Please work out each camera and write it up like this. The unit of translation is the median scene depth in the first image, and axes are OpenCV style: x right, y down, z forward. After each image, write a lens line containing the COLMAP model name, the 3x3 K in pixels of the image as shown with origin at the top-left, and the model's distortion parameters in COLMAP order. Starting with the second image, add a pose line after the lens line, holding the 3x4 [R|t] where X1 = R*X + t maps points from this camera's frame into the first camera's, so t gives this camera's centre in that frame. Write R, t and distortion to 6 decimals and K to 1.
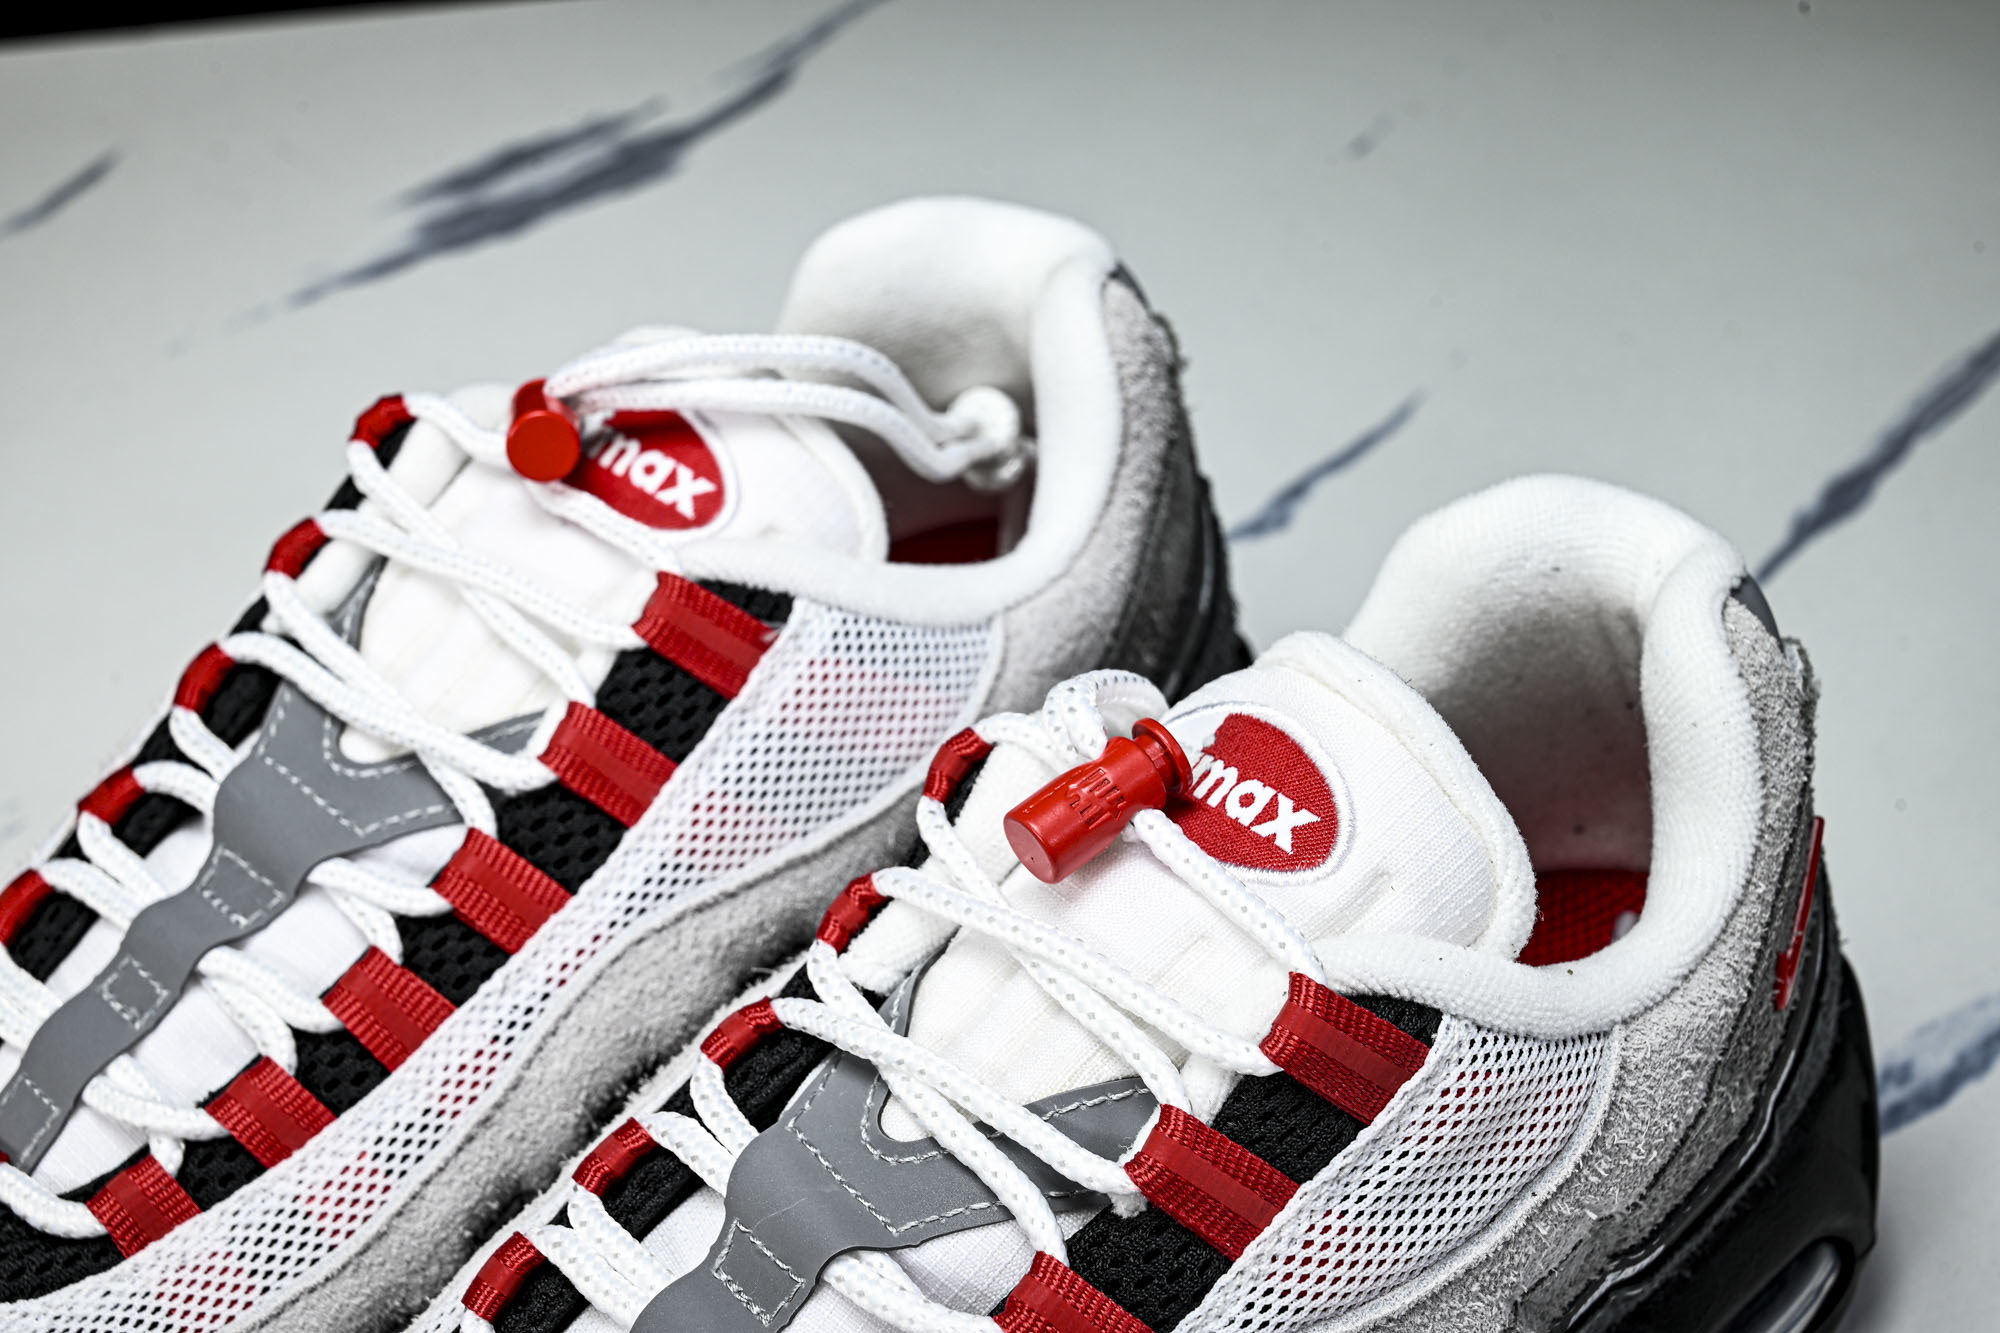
lens RADIAL K [[3580.9, 0, 1000.0], [0, 3580.9, 666.5], [0, 0, 1]] dist [0.017467, -0.071405]
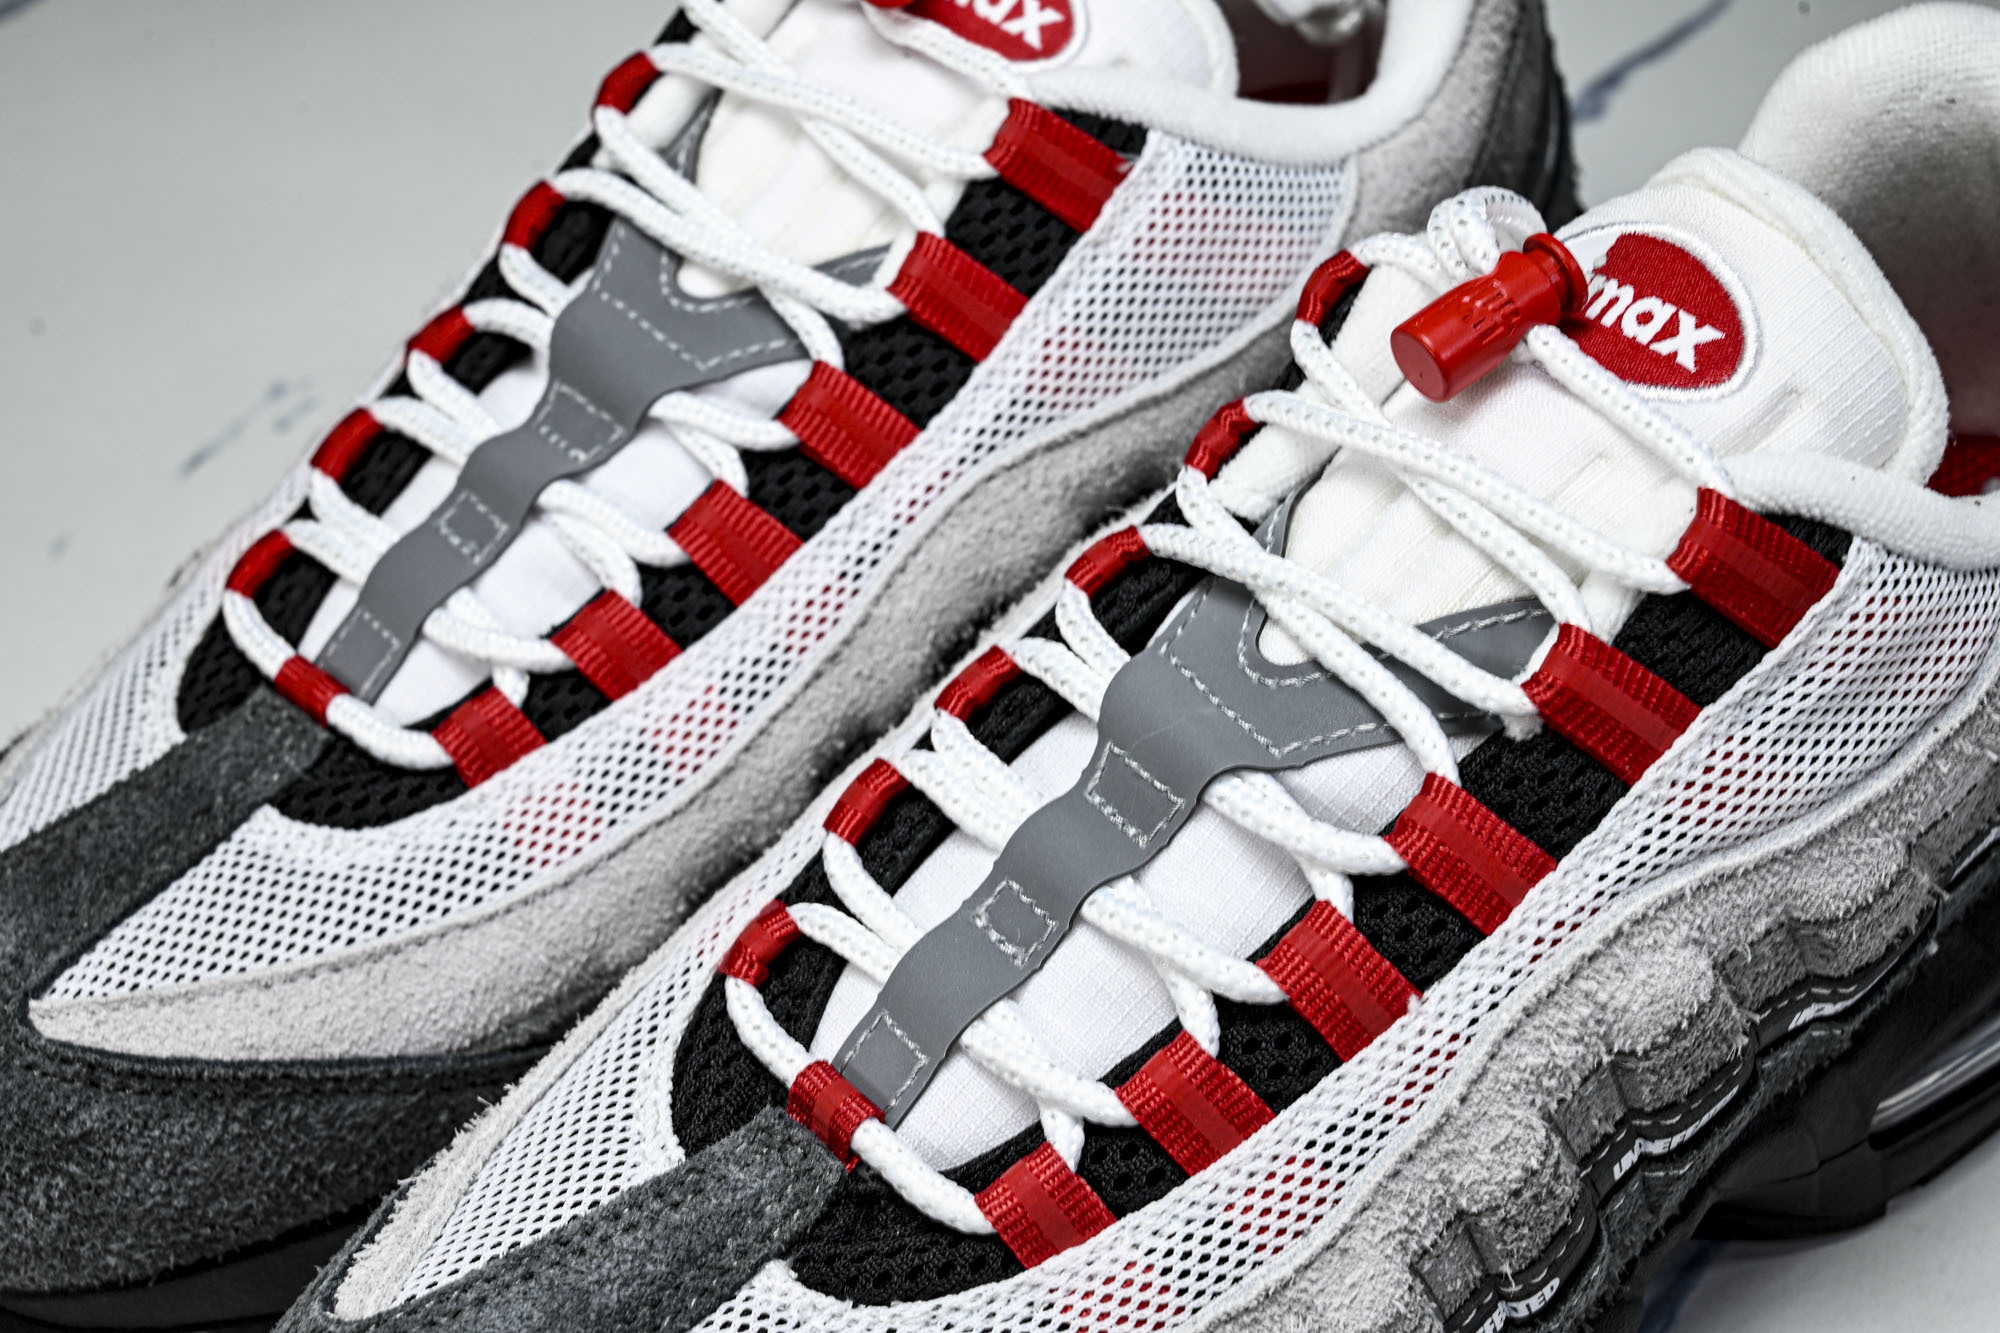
lens RADIAL K [[3580.9, 0, 1000.0], [0, 3580.9, 666.5], [0, 0, 1]] dist [0.017467, -0.071405]
pose [[0.998907, 0.014244, -0.044515, -0.055122], [-0.010740, 0.996897, 0.077984, 0.053065], [0.045487, -0.077420, 0.995960, 0.026880]]
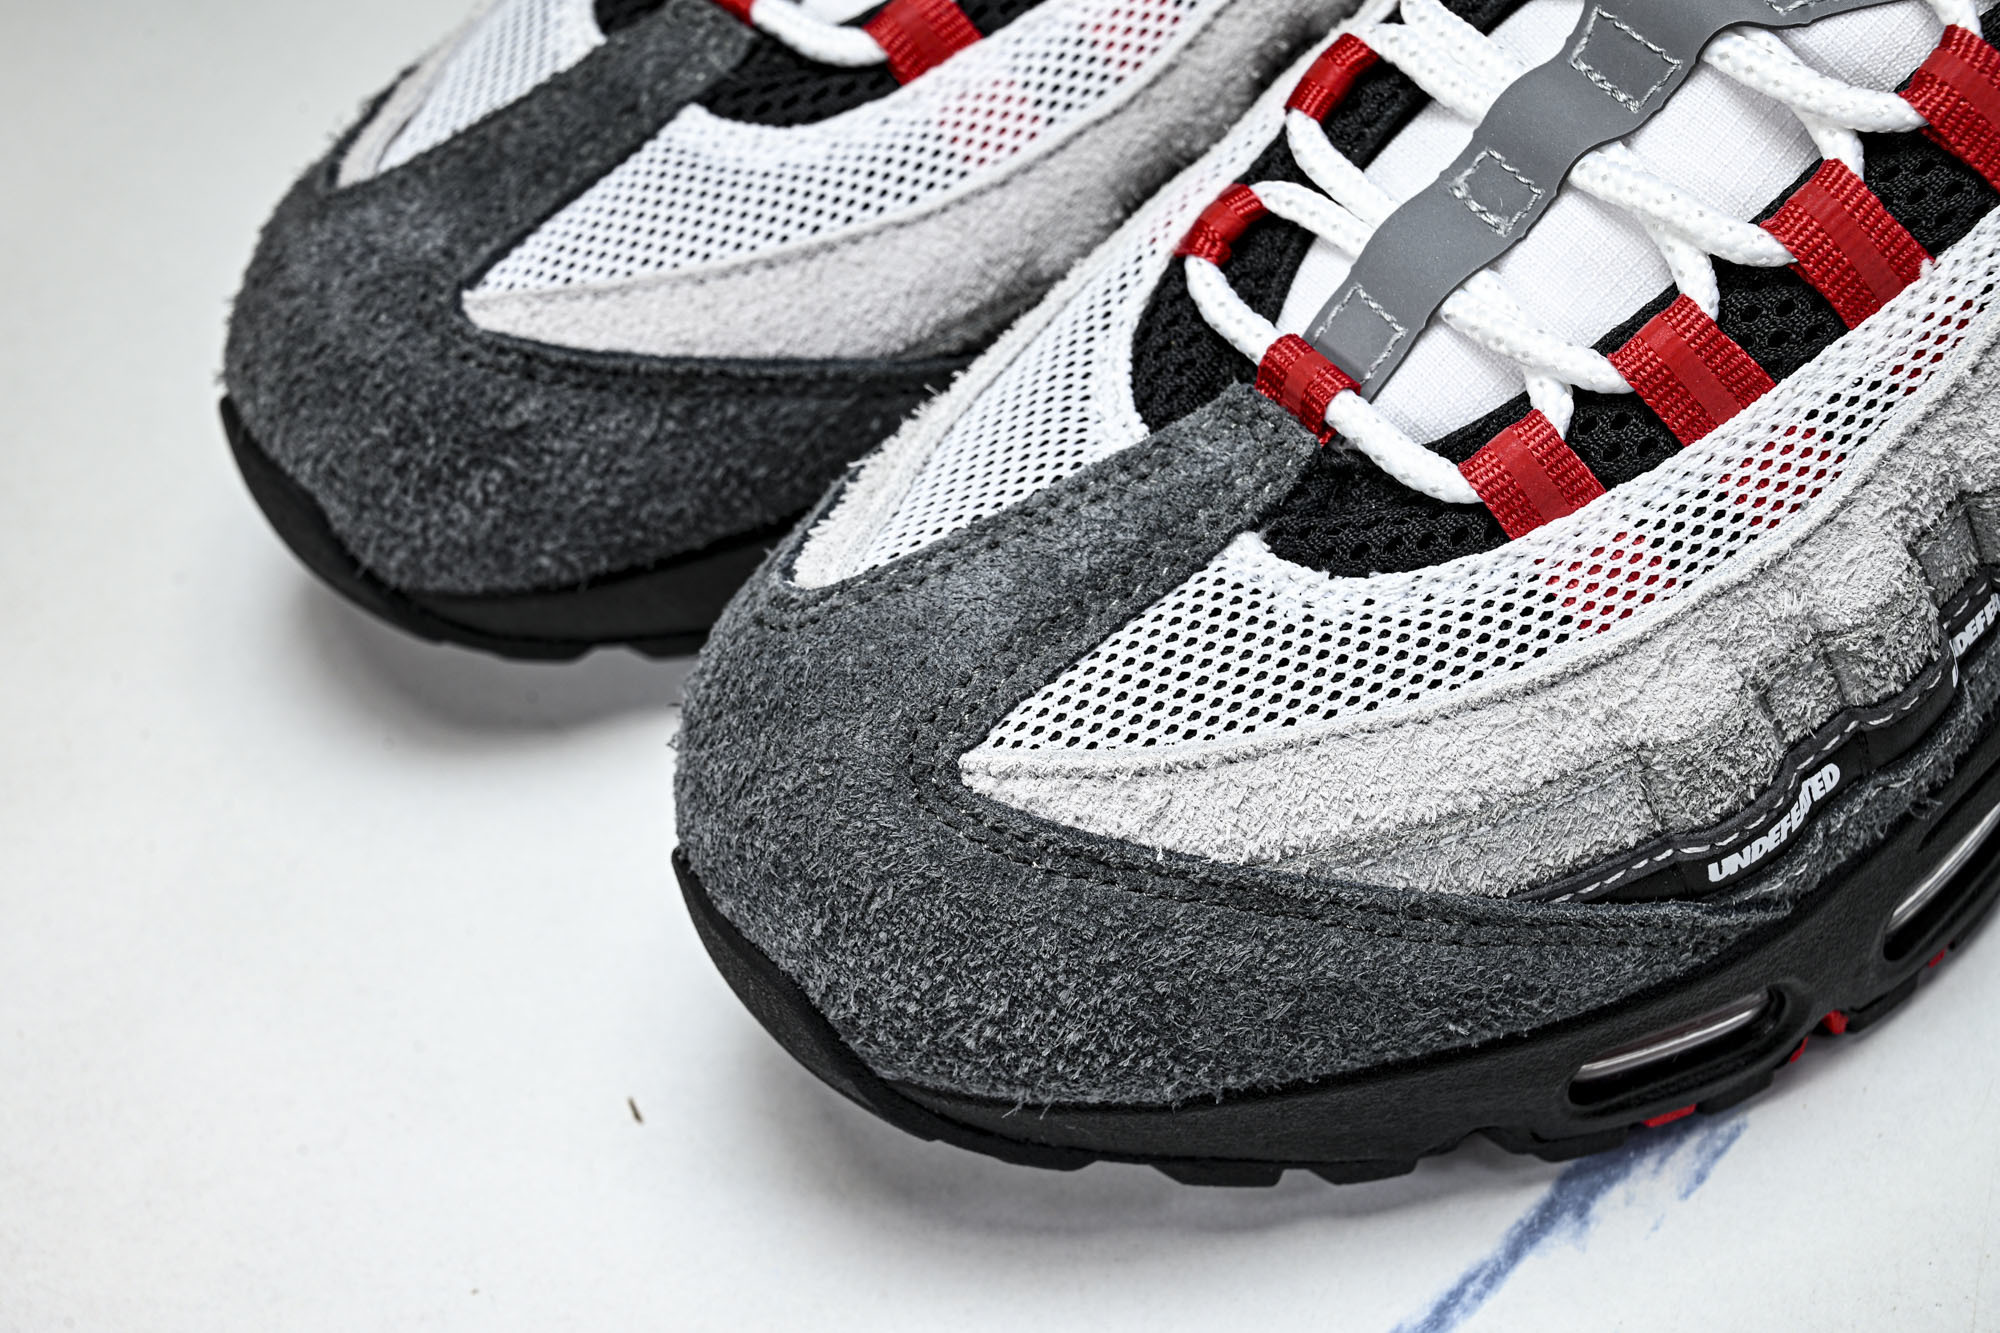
lens RADIAL K [[3580.9, 0, 1000.0], [0, 3580.9, 666.5], [0, 0, 1]] dist [0.017467, -0.071405]
pose [[0.994127, 0.033791, -0.102808, -0.115205], [-0.013394, 0.981115, 0.192959, 0.132366], [0.107387, -0.190448, 0.975806, 0.041121]]
